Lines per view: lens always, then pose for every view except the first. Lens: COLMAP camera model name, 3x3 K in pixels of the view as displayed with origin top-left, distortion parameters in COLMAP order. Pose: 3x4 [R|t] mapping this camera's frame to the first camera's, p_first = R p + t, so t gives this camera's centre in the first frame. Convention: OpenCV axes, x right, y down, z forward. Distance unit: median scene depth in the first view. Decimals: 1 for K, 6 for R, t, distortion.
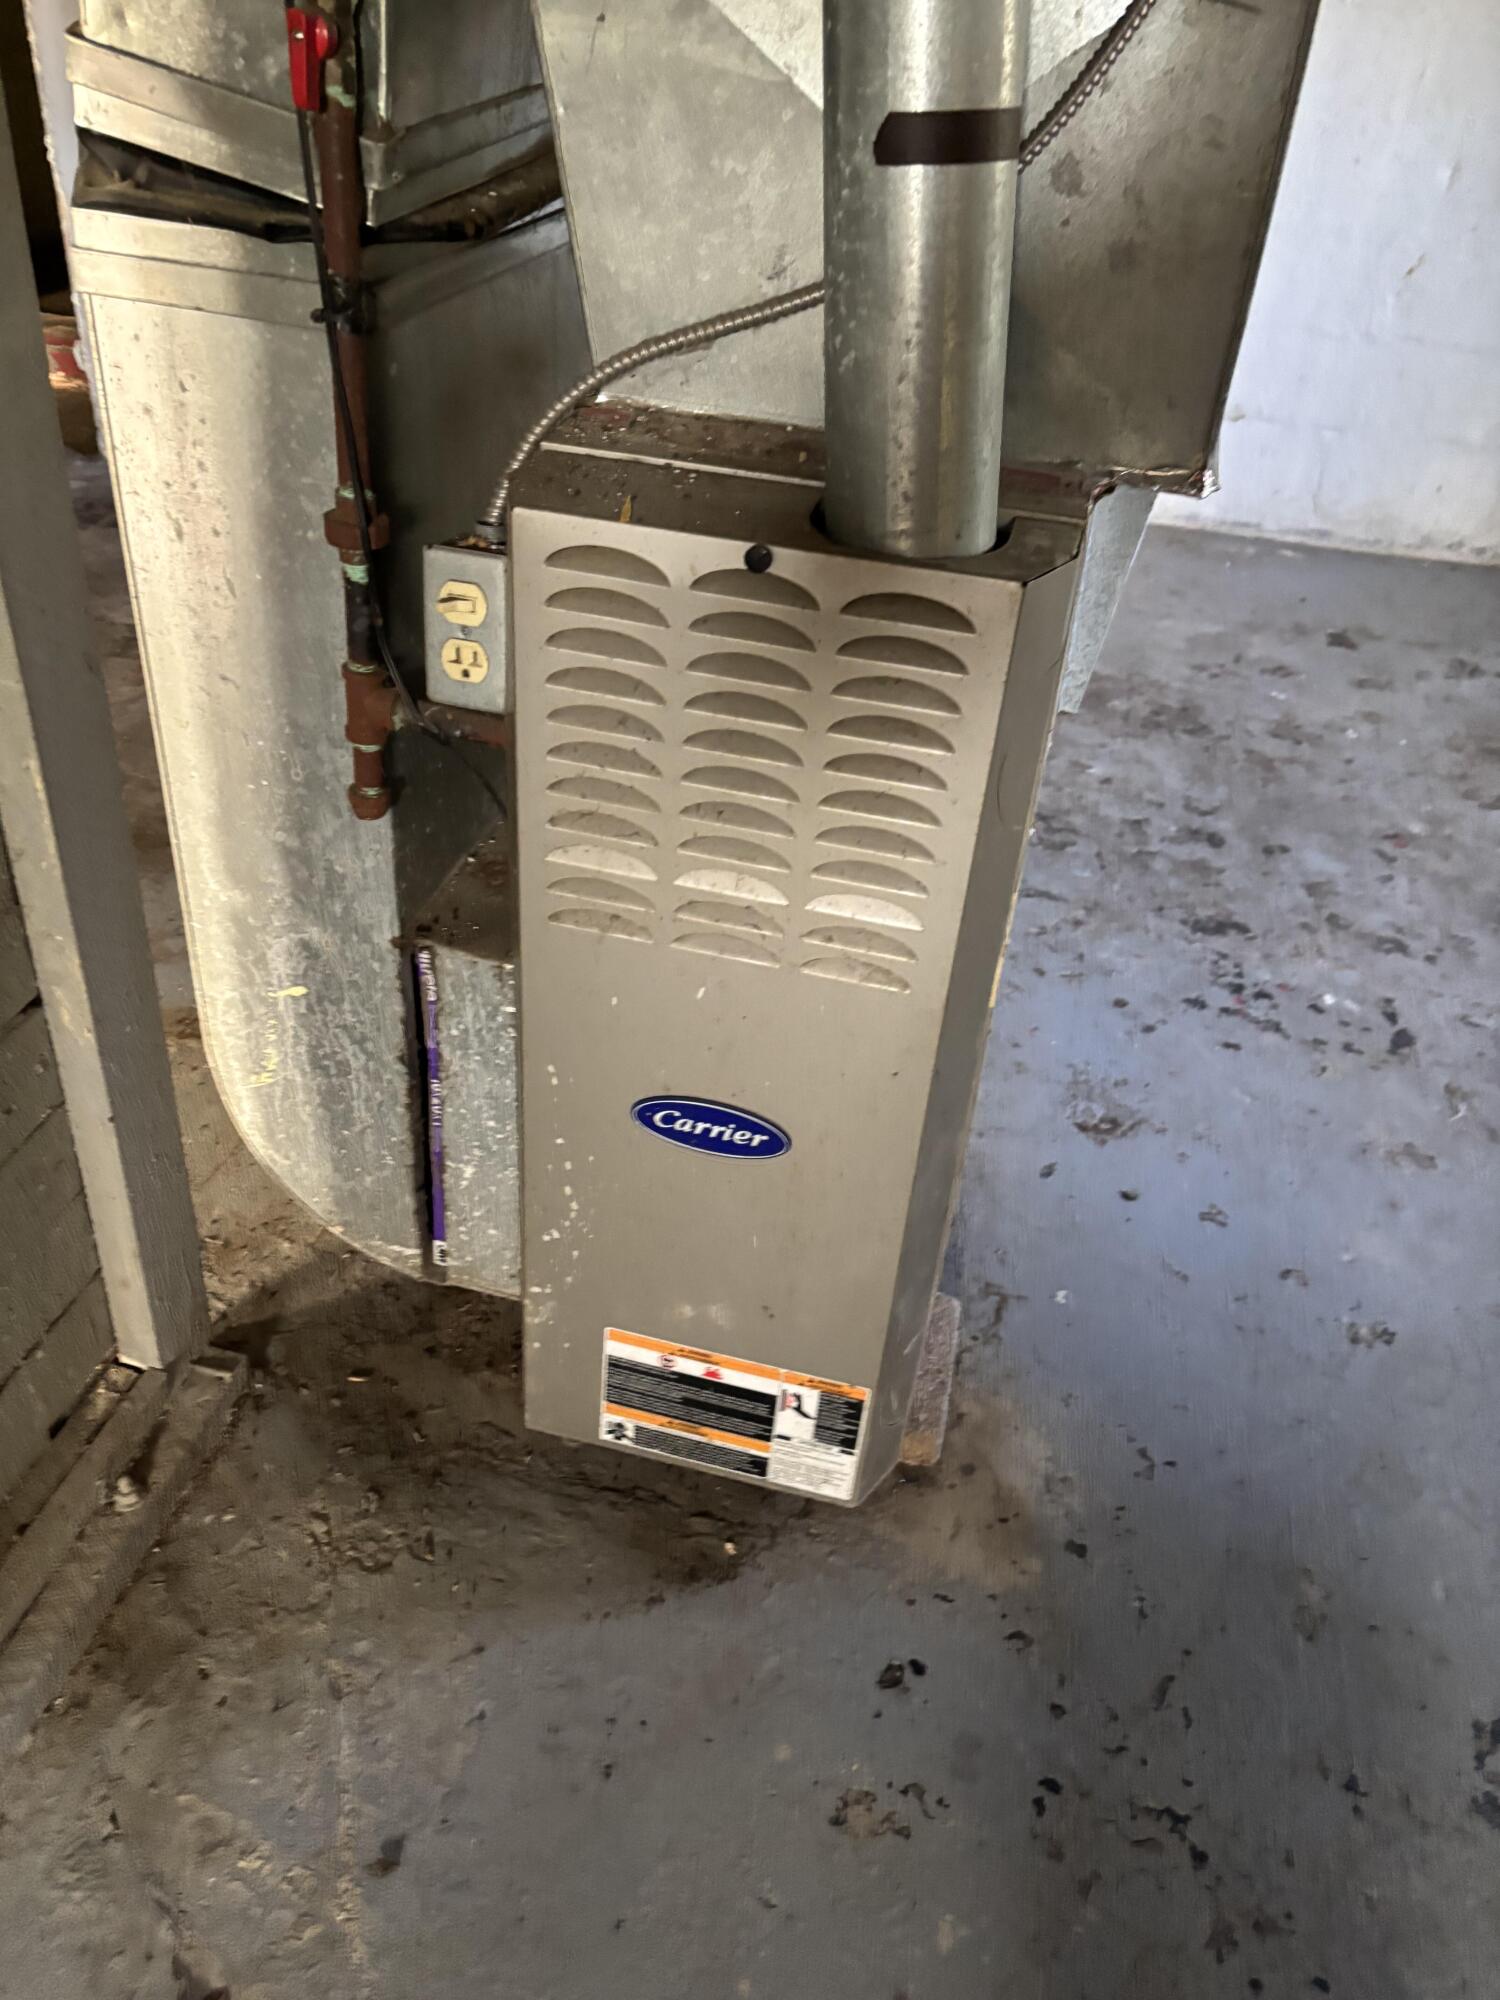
lens RADIAL K [[1516.9, 0, 757.5], [0, 1516.9, 998.1], [0, 0, 1]] dist [0.059533, -0.061475]
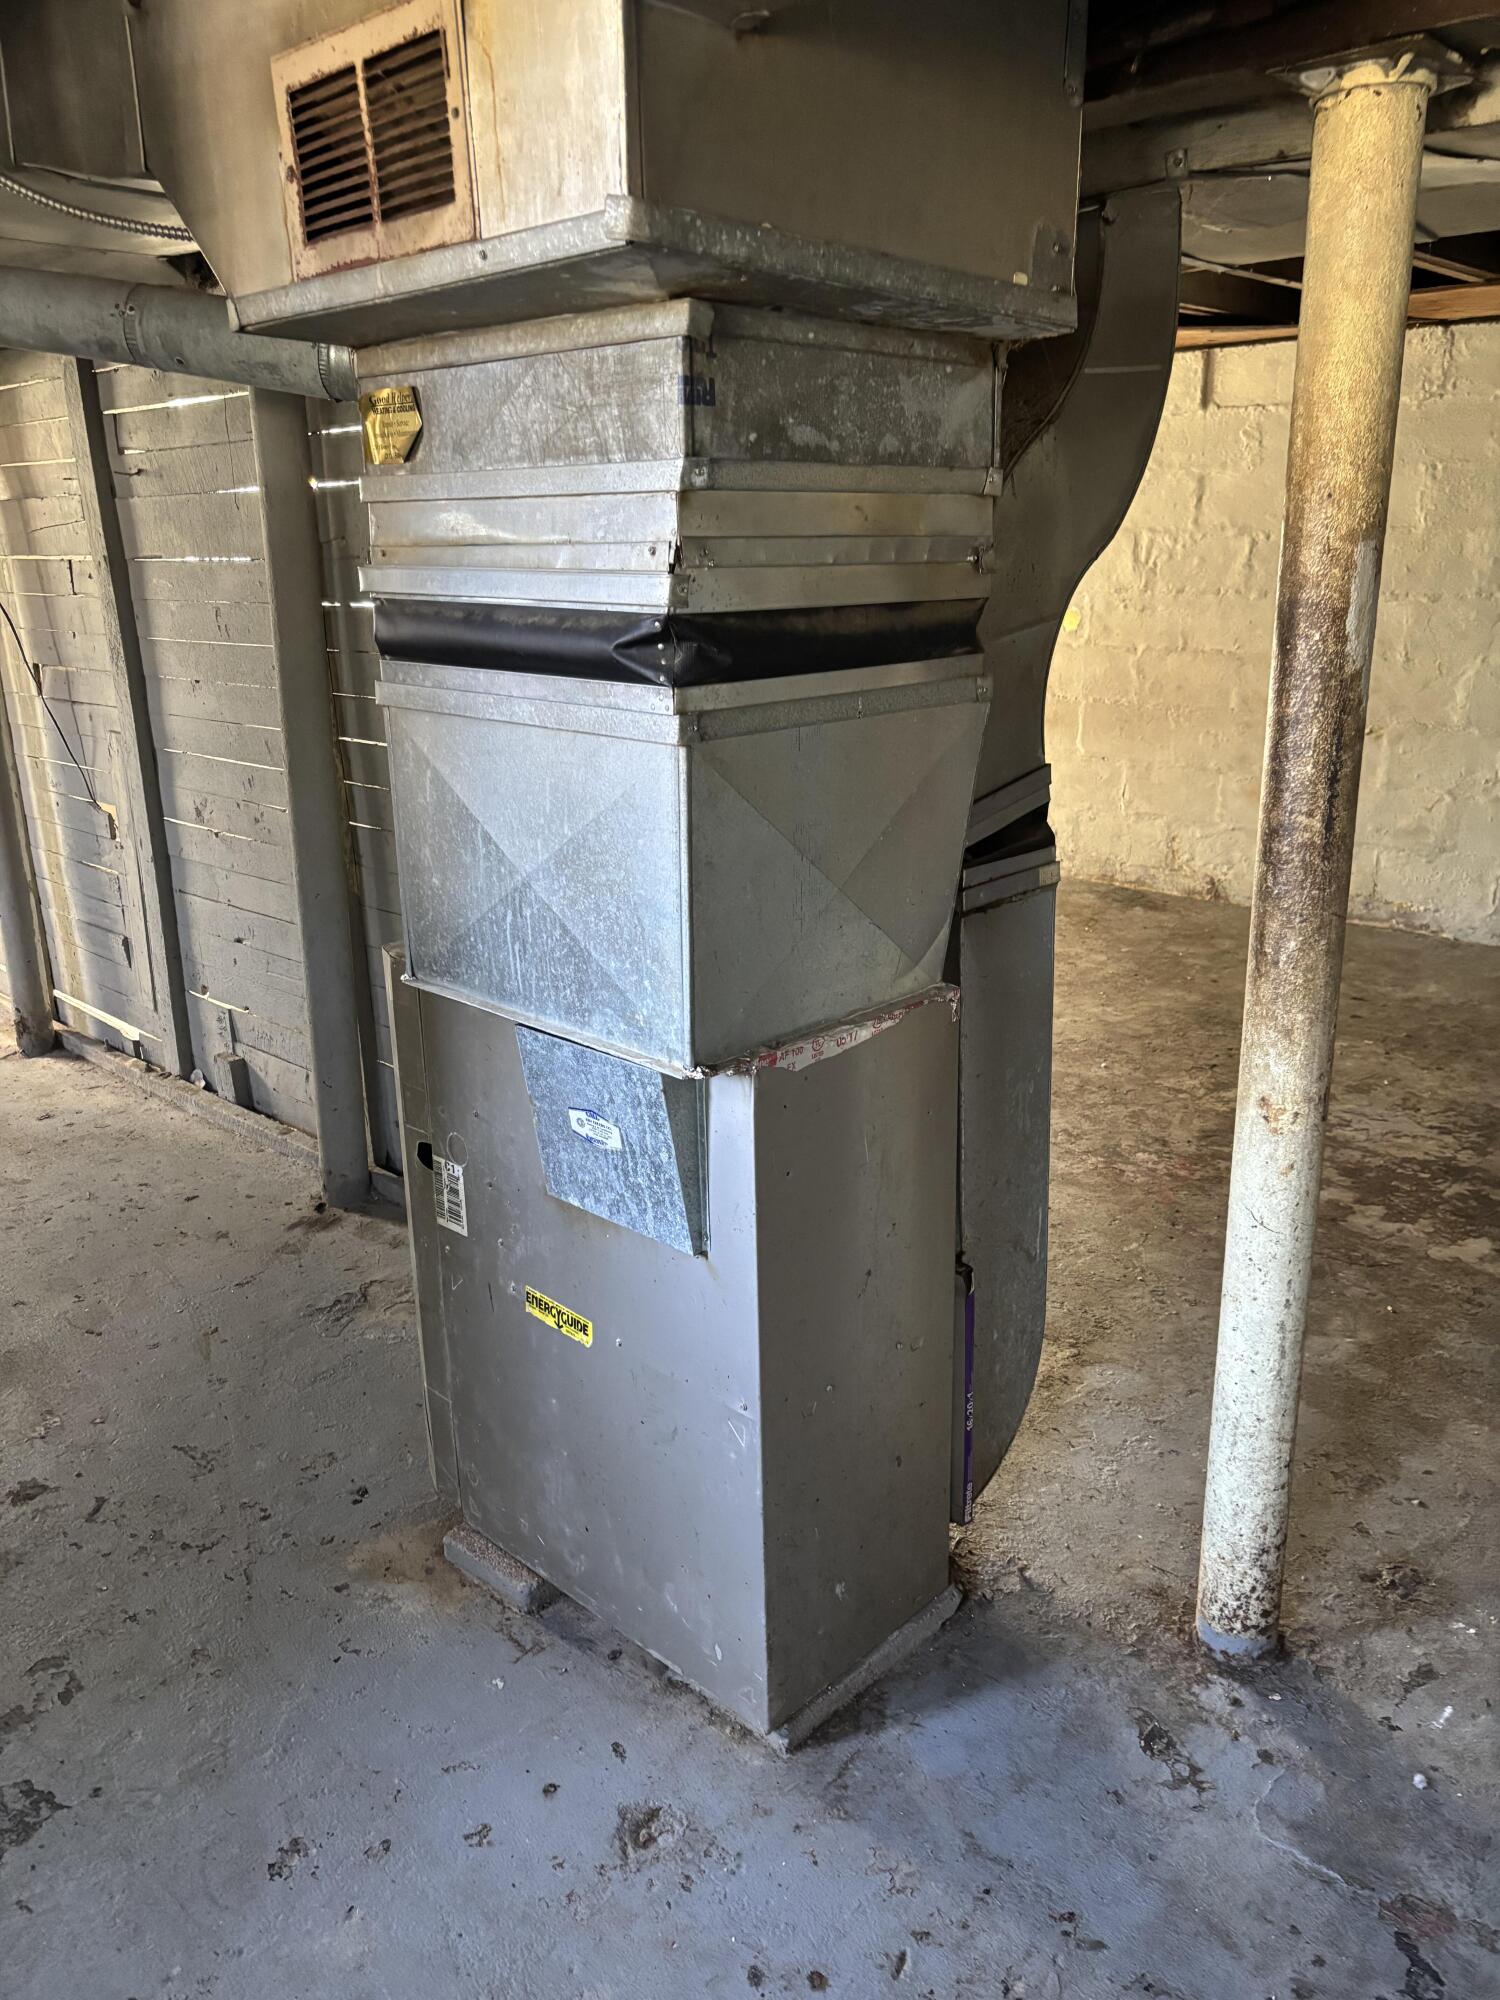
lens RADIAL K [[1516.9, 0, 757.5], [0, 1516.9, 998.1], [0, 0, 1]] dist [0.059533, -0.061475]
pose [[-0.501331, 0.180593, -0.846199, 0.961579], [-0.517246, 0.721442, 0.460410, -0.803980], [0.693631, 0.668511, -0.268271, 1.042967]]
